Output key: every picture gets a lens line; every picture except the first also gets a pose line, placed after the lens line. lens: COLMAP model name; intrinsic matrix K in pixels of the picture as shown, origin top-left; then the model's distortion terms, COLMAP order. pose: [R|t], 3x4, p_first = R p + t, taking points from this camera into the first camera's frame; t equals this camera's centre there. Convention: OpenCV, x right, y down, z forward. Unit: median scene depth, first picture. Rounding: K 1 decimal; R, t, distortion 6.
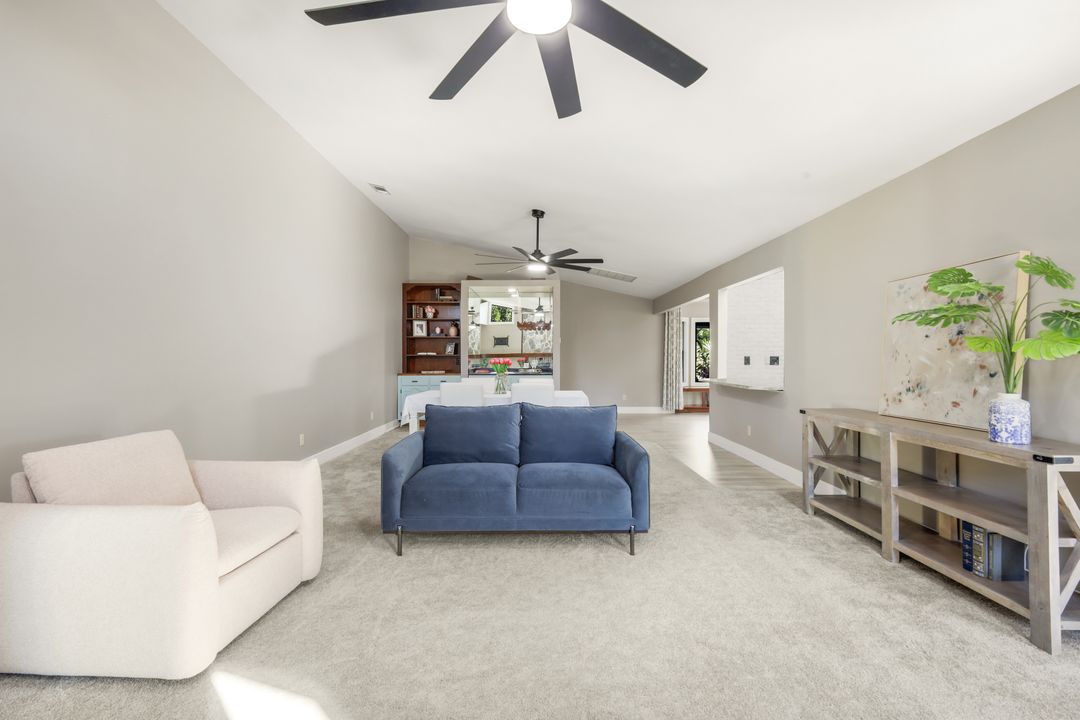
lens RADIAL K [[476.7, 0, 538.1], [0, 476.7, 361.0], [0, 0, 1]] dist [0.011300, 0.000103]
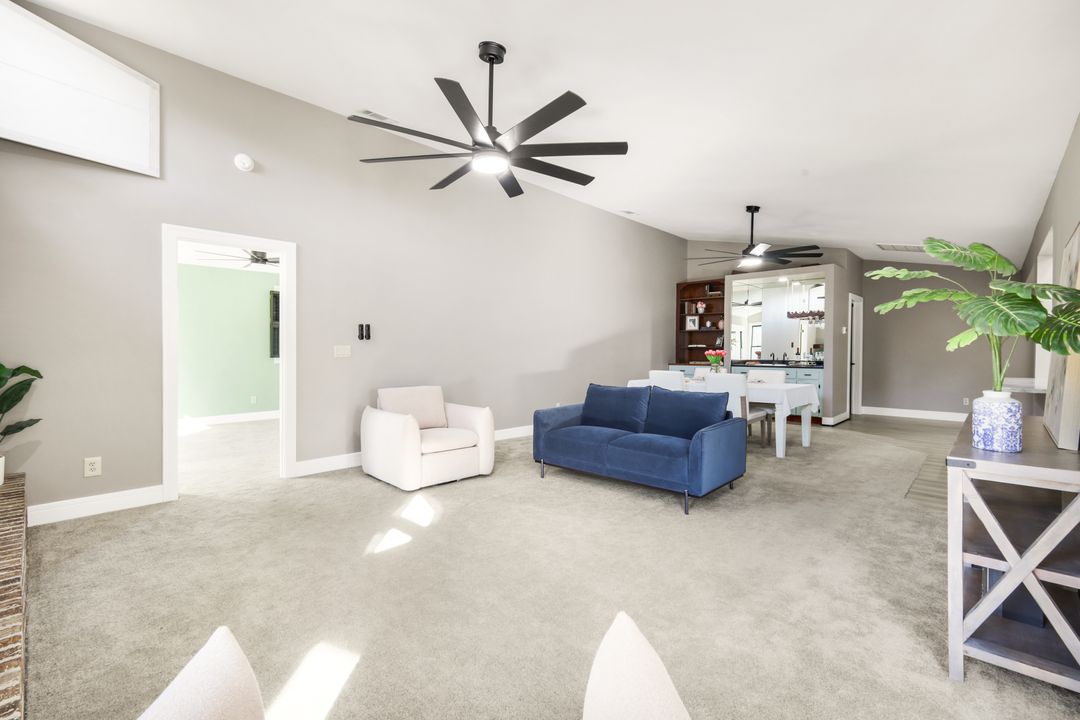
lens RADIAL K [[476.7, 0, 540.6], [0, 476.7, 352.5], [0, 0, 1]] dist [0.011300, 0.000103]
pose [[0.729728, 0.004741, -0.683721, 0.636663], [-0.005306, 0.999985, 0.001271, 0.001390], [0.683717, 0.002700, 0.729742, -0.105602]]
